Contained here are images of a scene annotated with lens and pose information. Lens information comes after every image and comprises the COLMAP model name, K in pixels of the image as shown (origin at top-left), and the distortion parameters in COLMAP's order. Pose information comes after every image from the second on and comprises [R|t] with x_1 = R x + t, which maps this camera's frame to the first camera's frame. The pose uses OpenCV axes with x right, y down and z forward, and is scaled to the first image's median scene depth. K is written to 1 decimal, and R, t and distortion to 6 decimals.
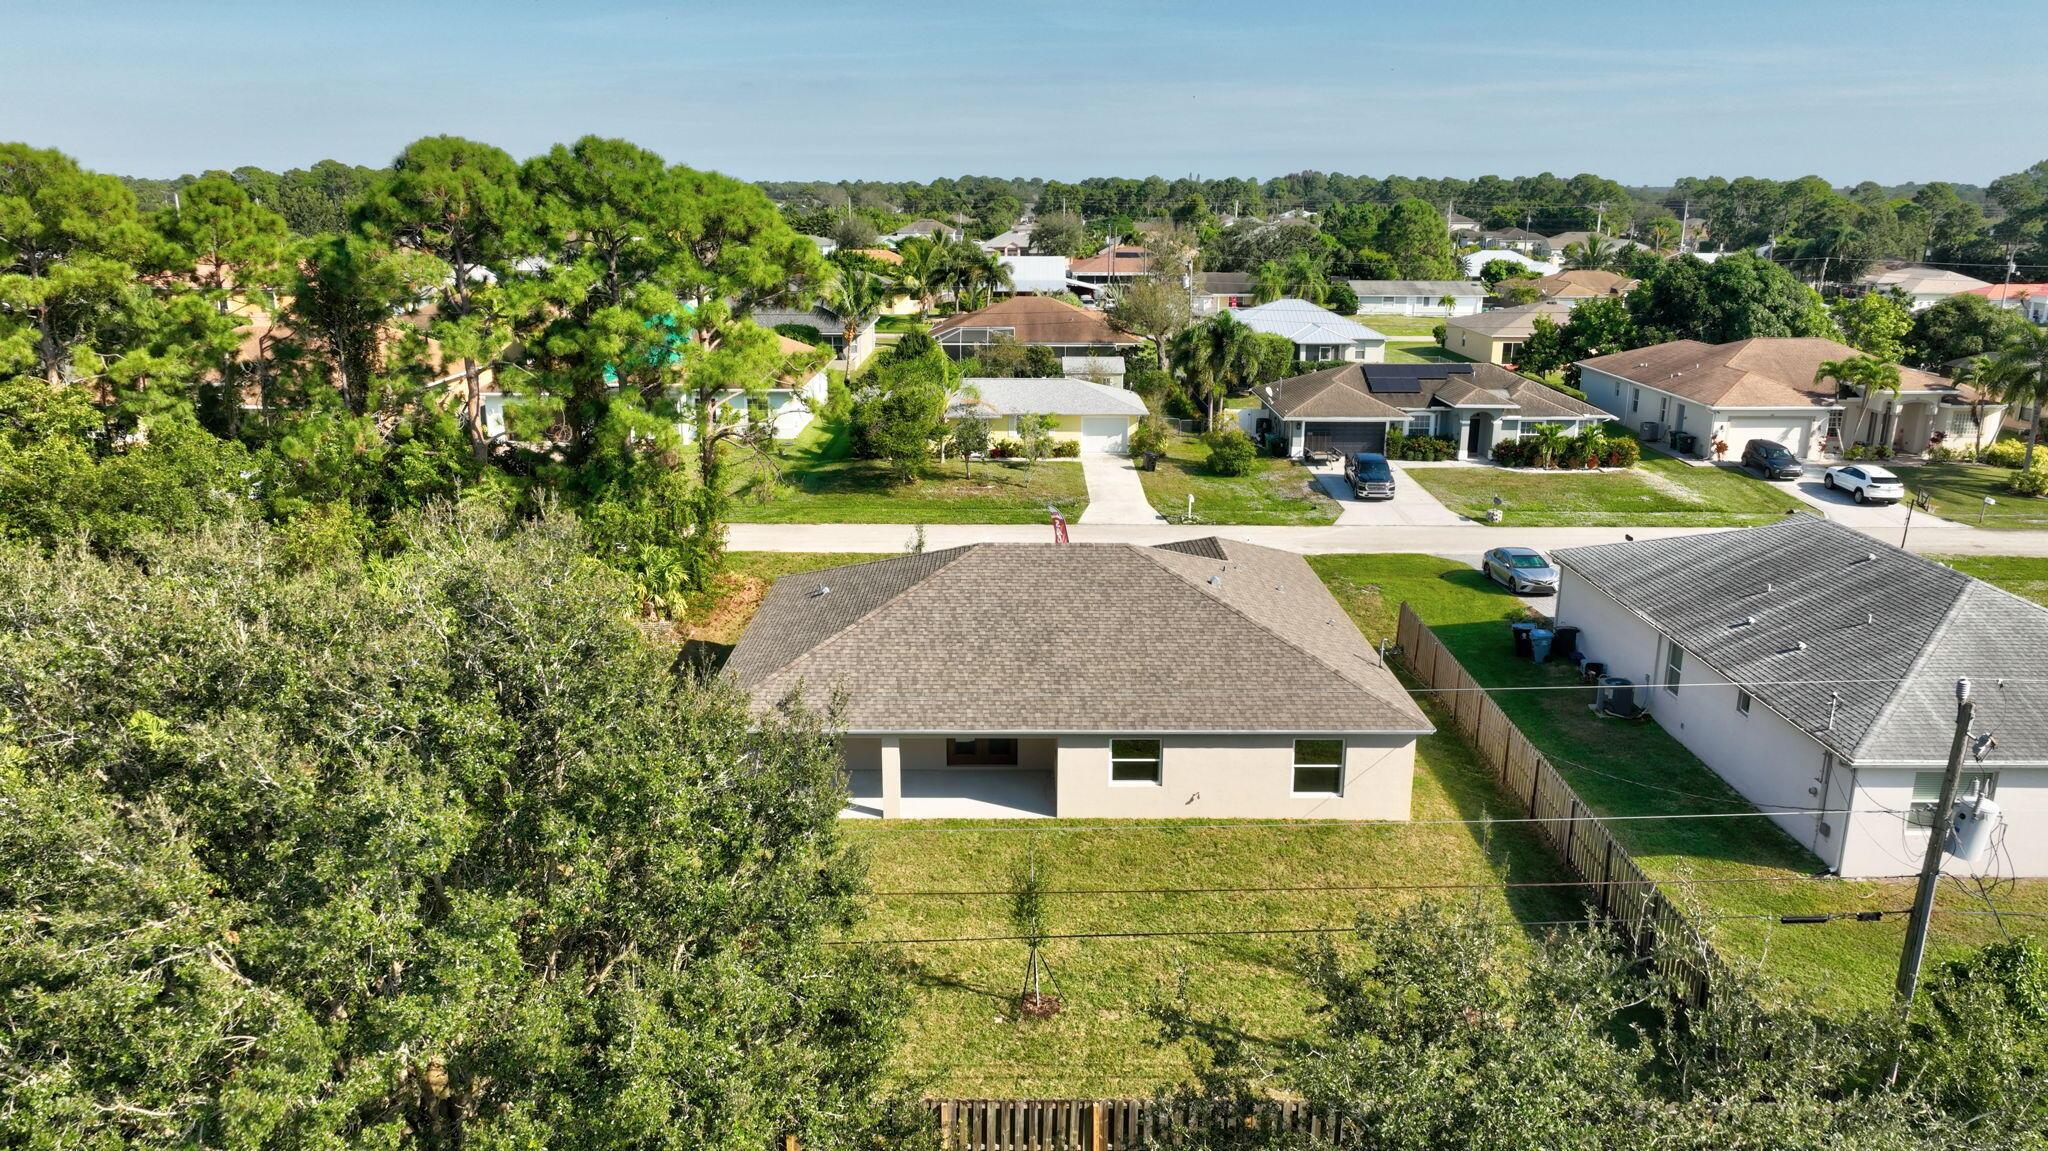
lens RADIAL K [[1446.6, 0, 1024.0], [0, 1446.6, 575.5], [0, 0, 1]] dist [-0.004860, 0.020665]
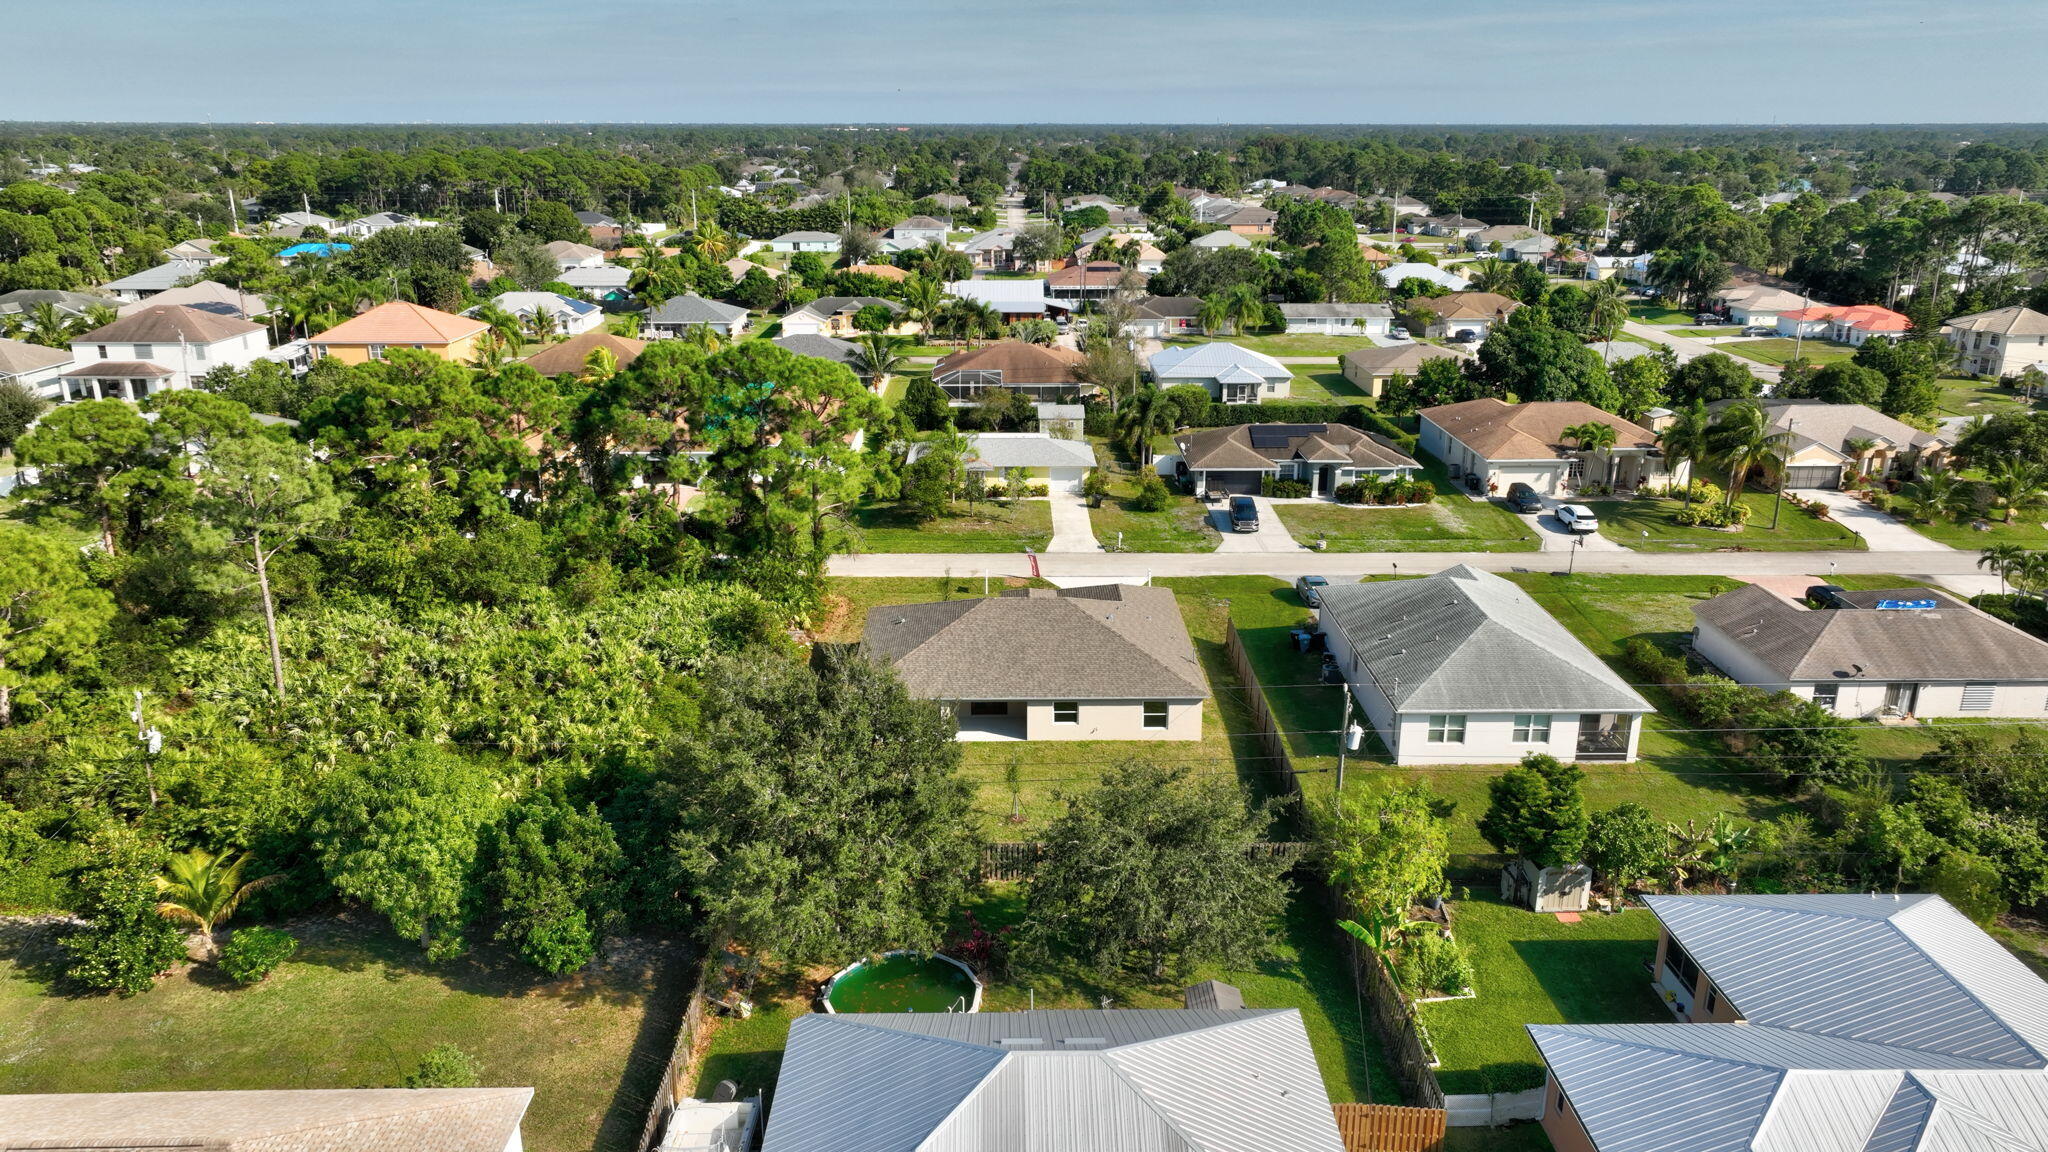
lens RADIAL K [[1446.6, 0, 1024.0], [0, 1446.6, 576.0], [0, 0, 1]] dist [-0.004860, 0.020665]
pose [[0.999938, -0.006039, 0.009346, 0.000443], [0.005640, 0.999096, 0.042136, -0.064803], [-0.009592, -0.042081, 0.999068, -0.443599]]
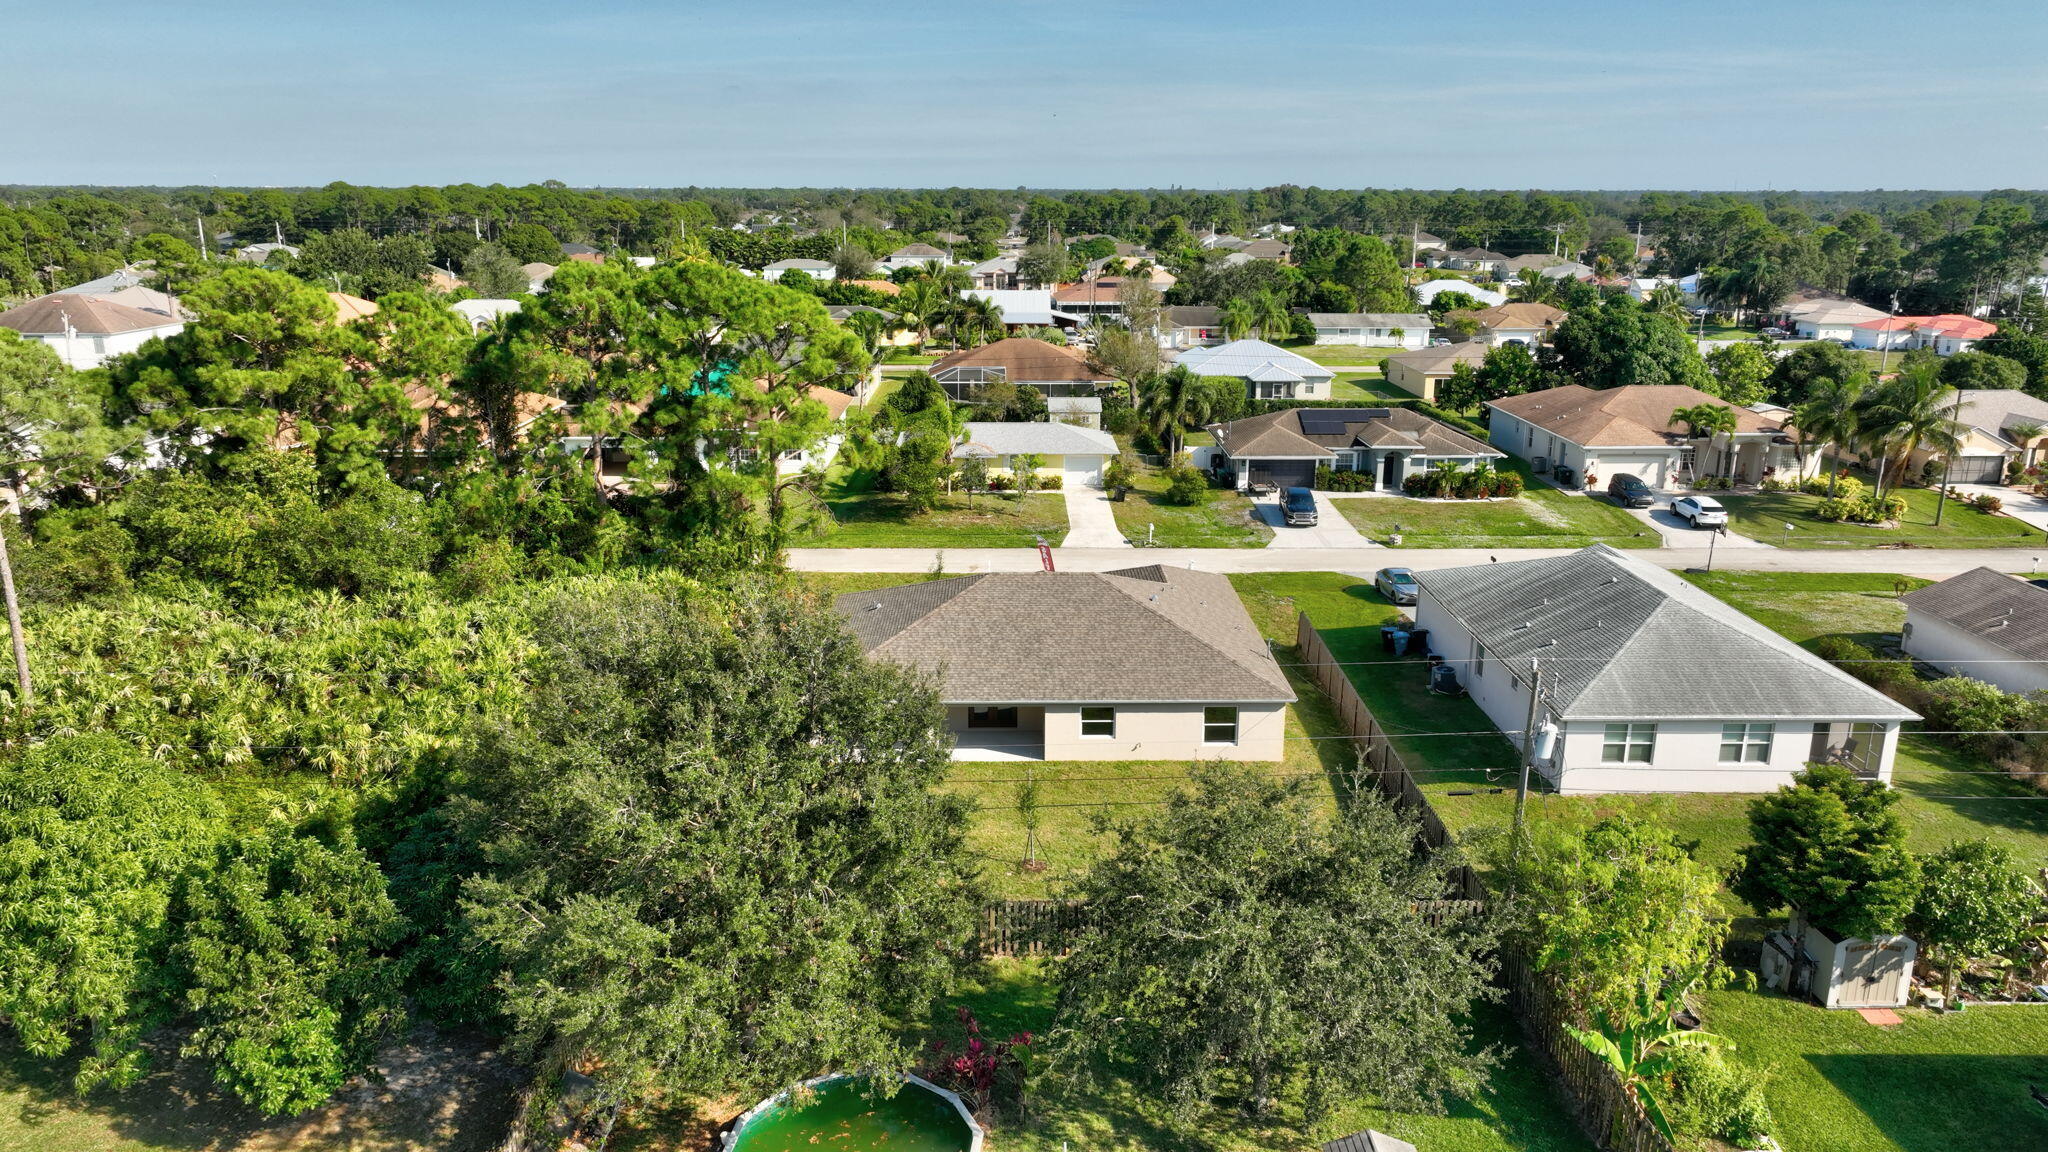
lens RADIAL K [[1446.6, 0, 1024.0], [0, 1446.6, 576.0], [0, 0, 1]] dist [-0.004860, 0.020665]
pose [[0.999950, -0.003767, 0.009257, -0.004884], [0.003778, 0.999992, -0.001231, -0.008509], [-0.009253, 0.001266, 0.999956, -0.209073]]
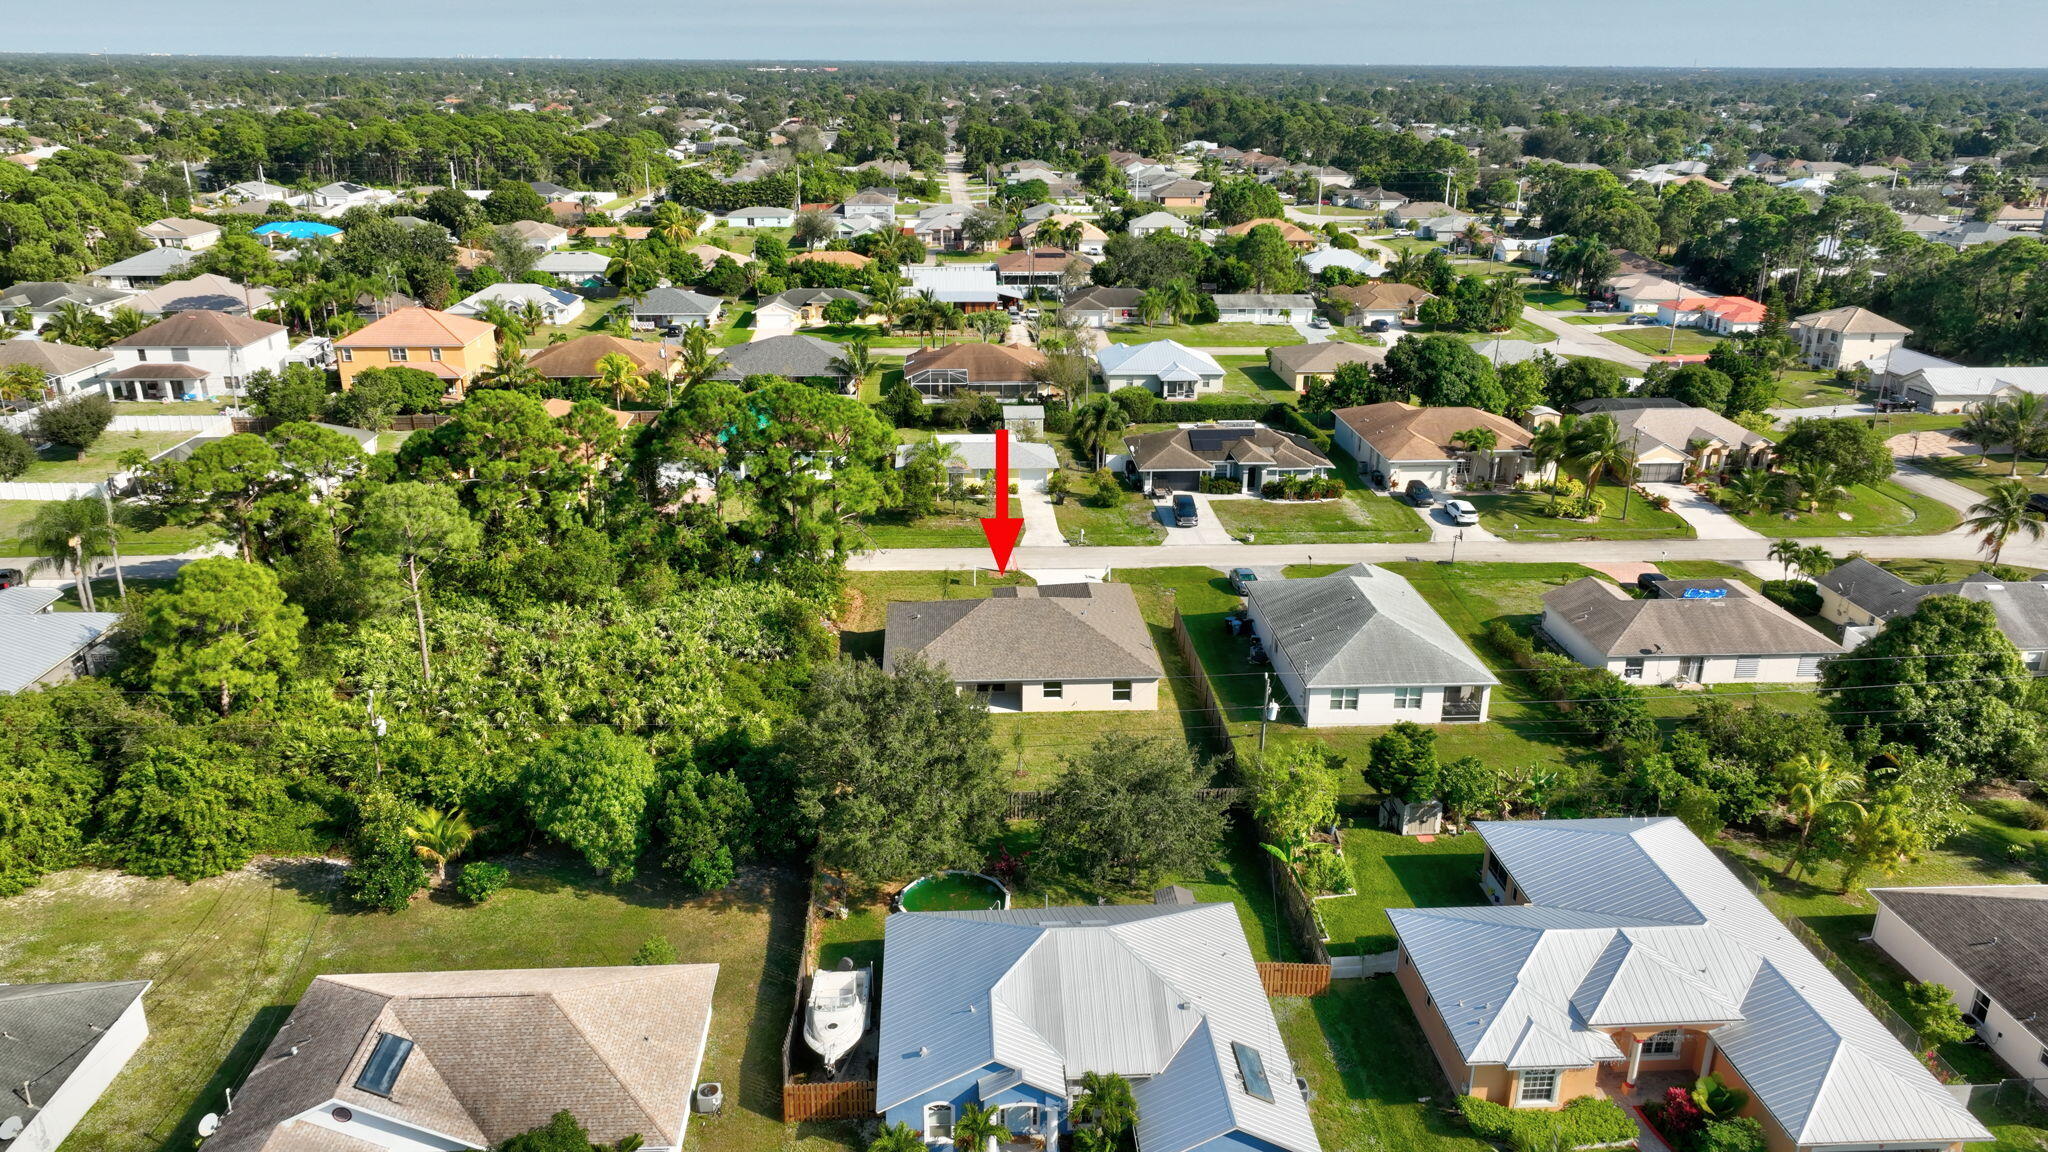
lens RADIAL K [[1451.3, 0, 1024.0], [0, 1451.3, 576.0], [0, 0, 1]] dist [0.001693, 0.006284]
pose [[0.998317, -0.016162, 0.055689, -0.050847], [0.011580, 0.996593, 0.081657, -0.126828], [-0.056819, -0.080874, 0.995103, -0.692457]]
